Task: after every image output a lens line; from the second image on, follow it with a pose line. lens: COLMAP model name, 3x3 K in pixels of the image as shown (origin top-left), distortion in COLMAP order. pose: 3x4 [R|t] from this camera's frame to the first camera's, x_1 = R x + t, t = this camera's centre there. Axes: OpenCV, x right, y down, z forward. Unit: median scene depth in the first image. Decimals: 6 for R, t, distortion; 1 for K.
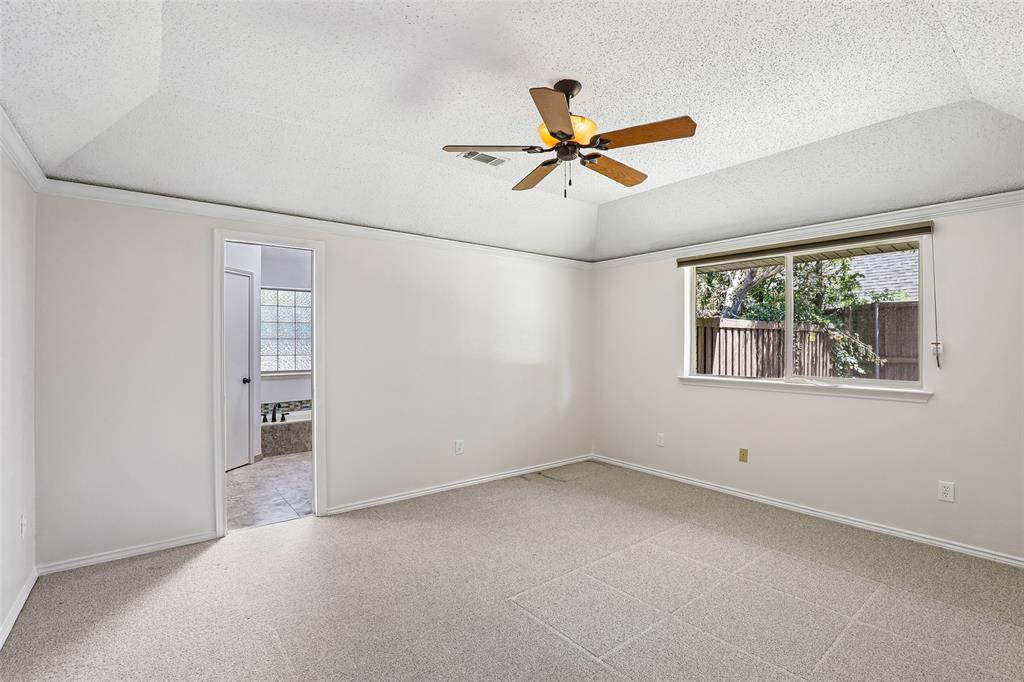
lens RADIAL K [[469.2, 0, 512.3], [0, 469.2, 340.7], [0, 0, 1]] dist [-0.017594, 0.001765]
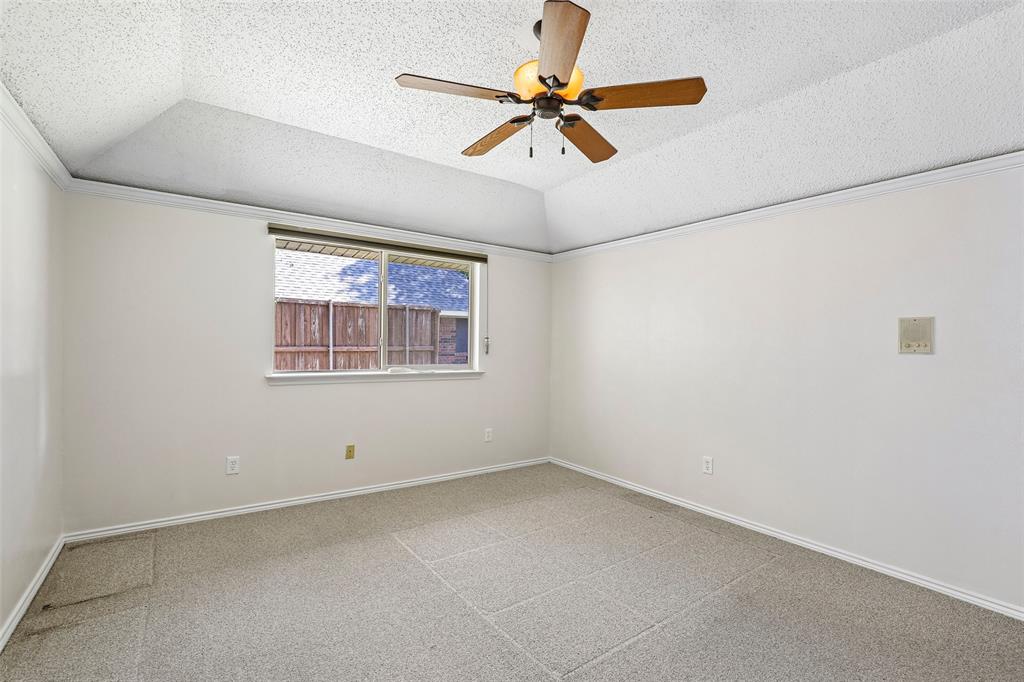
lens RADIAL K [[469.2, 0, 514.9], [0, 469.2, 347.0], [0, 0, 1]] dist [-0.017594, 0.001765]
pose [[0.050210, -0.009325, 0.998695, -0.464753], [-0.023257, 0.999674, 0.010503, 0.013390], [-0.998468, -0.023754, 0.049977, 0.653485]]
